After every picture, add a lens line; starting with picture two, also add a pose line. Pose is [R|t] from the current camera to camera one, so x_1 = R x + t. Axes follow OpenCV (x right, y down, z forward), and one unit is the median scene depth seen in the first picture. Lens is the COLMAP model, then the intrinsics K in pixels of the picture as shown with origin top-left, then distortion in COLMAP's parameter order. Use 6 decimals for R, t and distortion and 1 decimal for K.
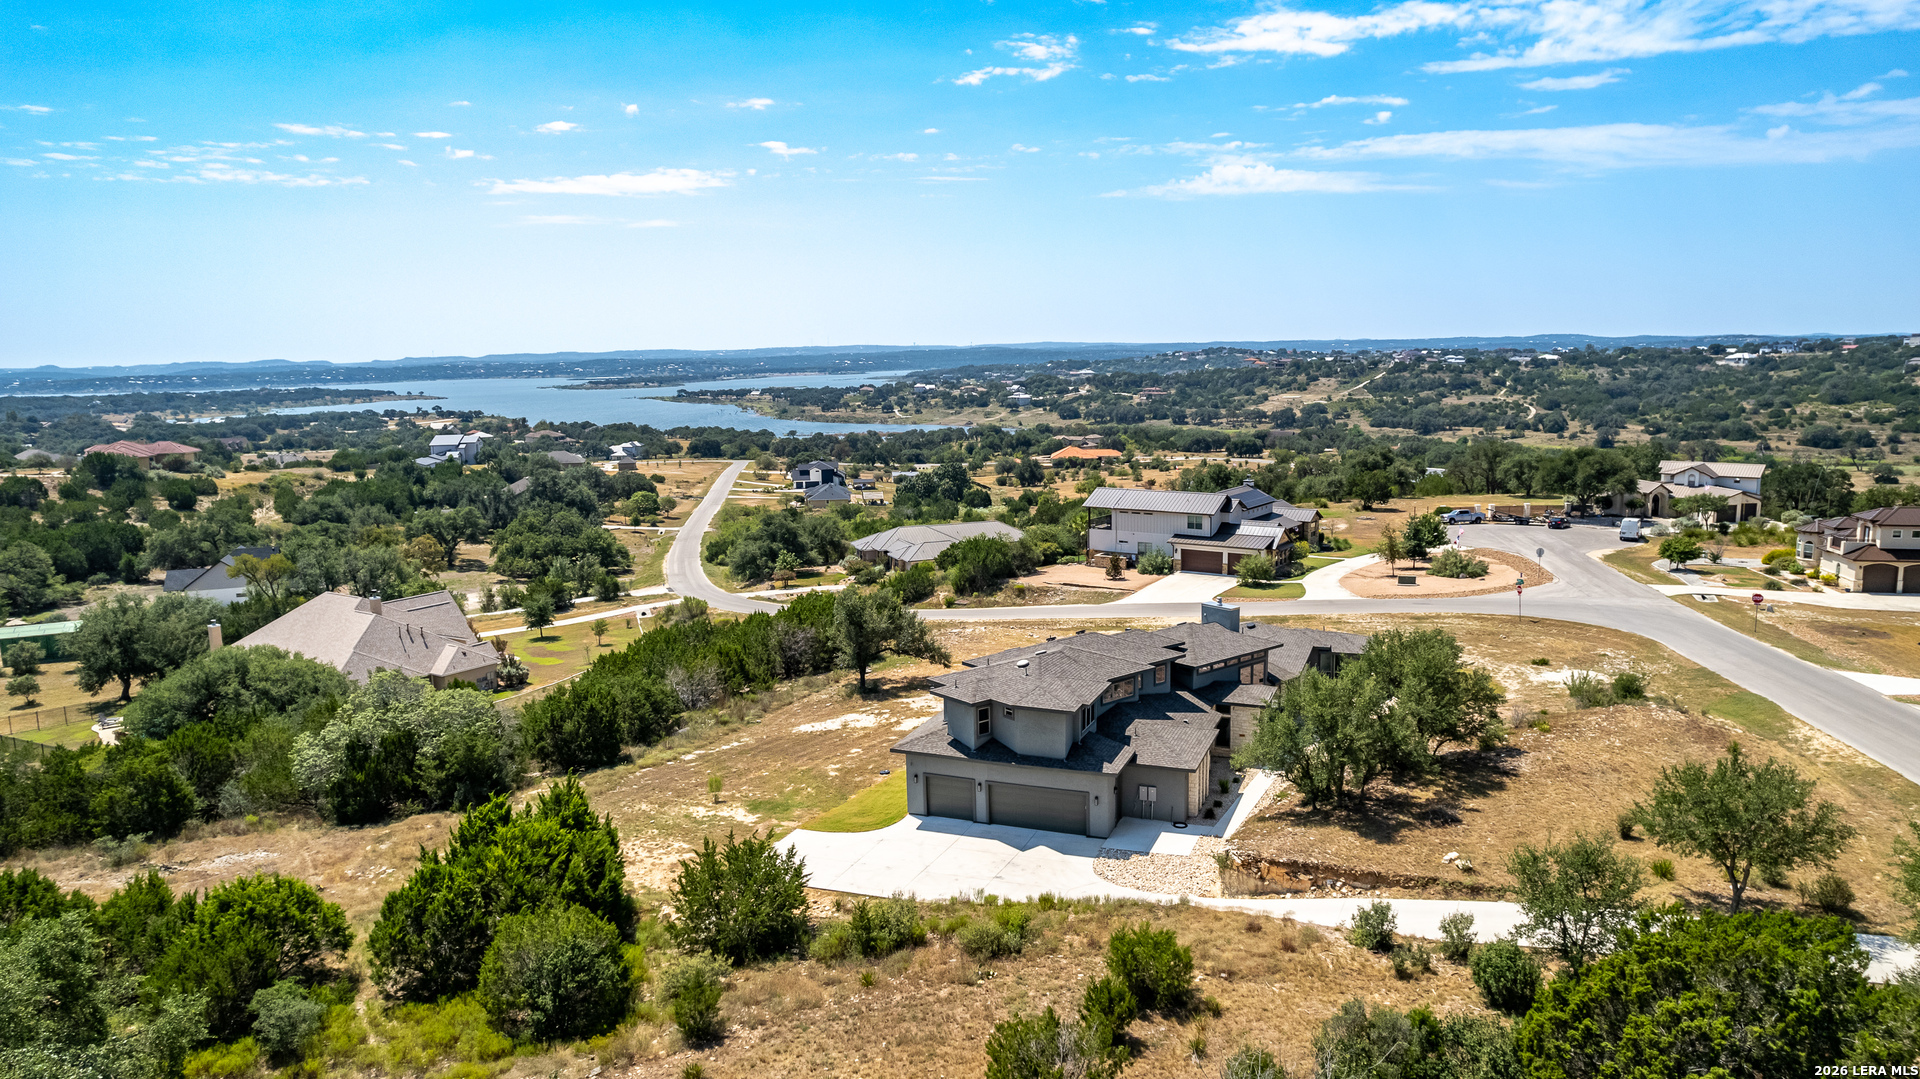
lens RADIAL K [[1236.6, 0, 960.0], [0, 1236.6, 539.5], [0, 0, 1]] dist [-0.072762, 0.078569]
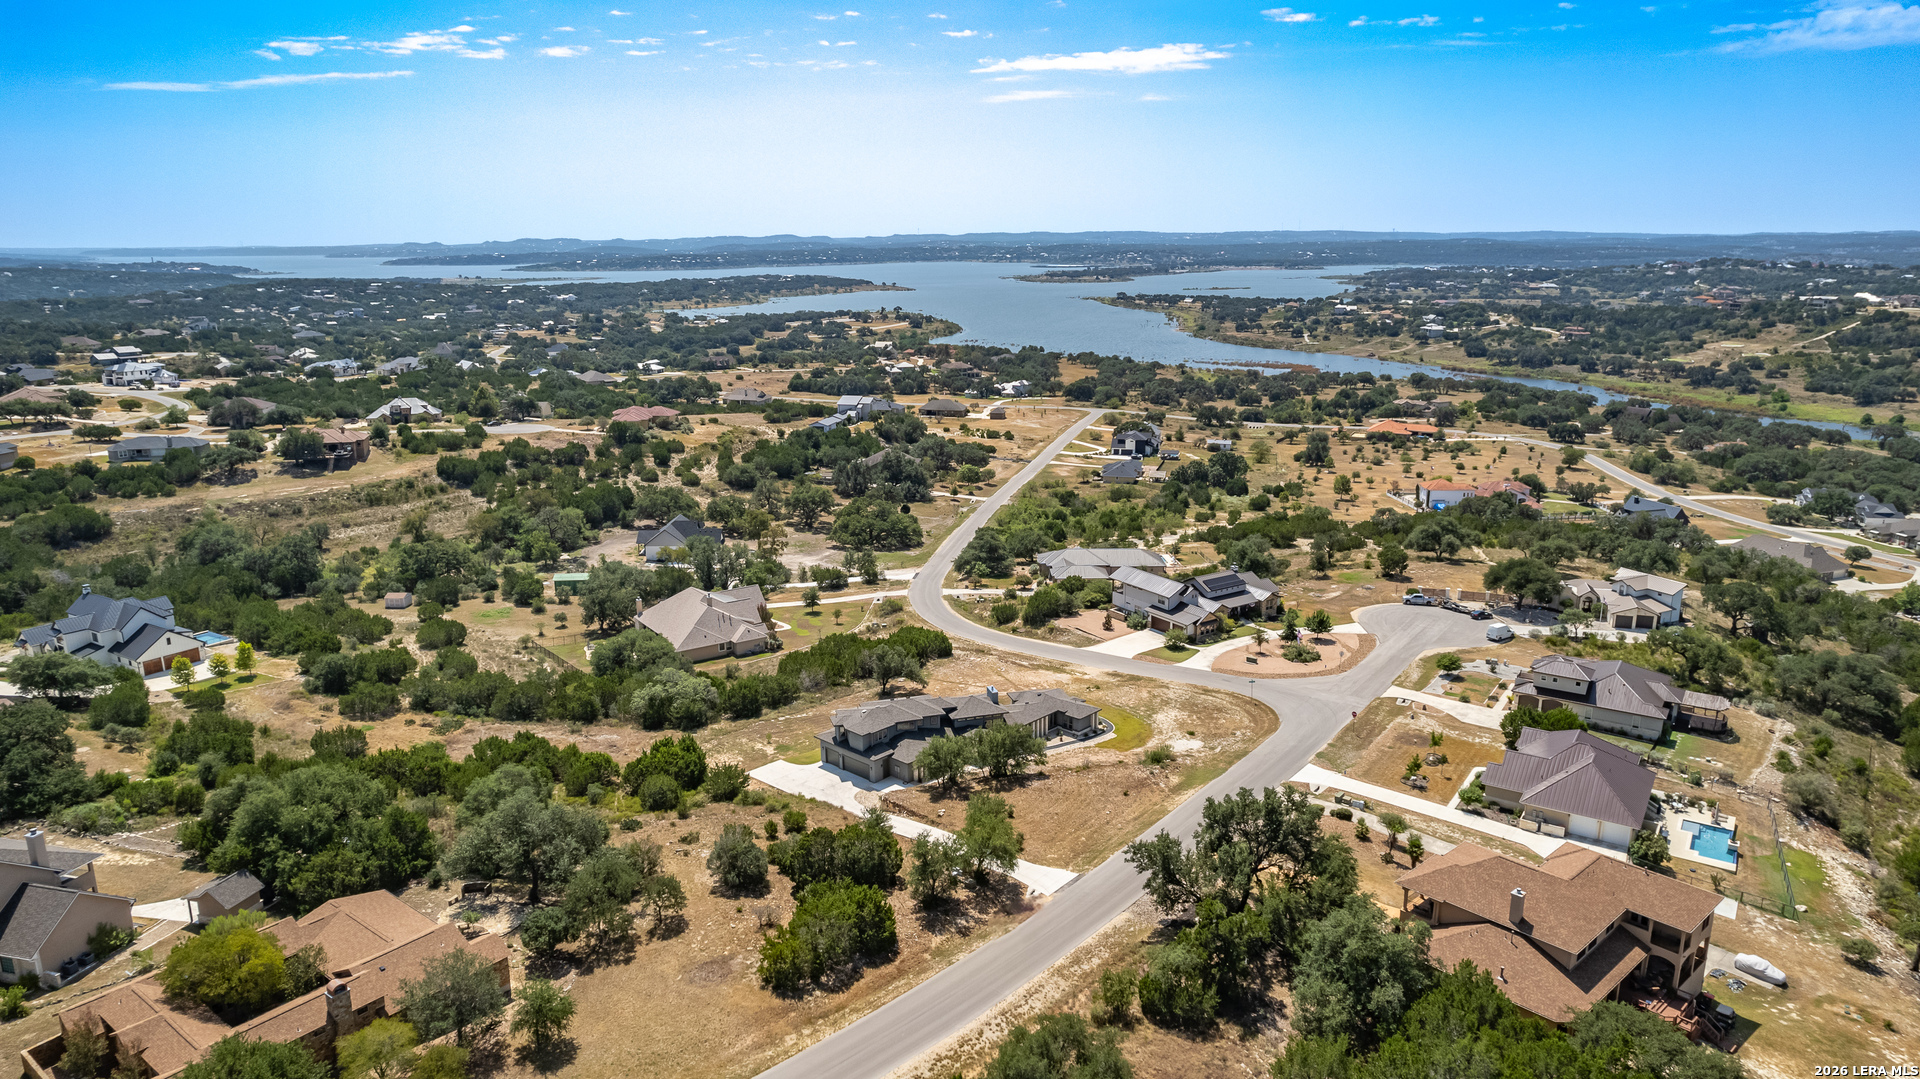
lens RADIAL K [[1236.6, 0, 960.0], [0, 1236.6, 539.5], [0, 0, 1]] dist [-0.072762, 0.078569]
pose [[0.930374, 0.102344, -0.352036, 0.070817], [-0.067445, 0.991636, 0.110043, -0.035364], [0.360354, -0.078638, 0.929495, -0.082922]]
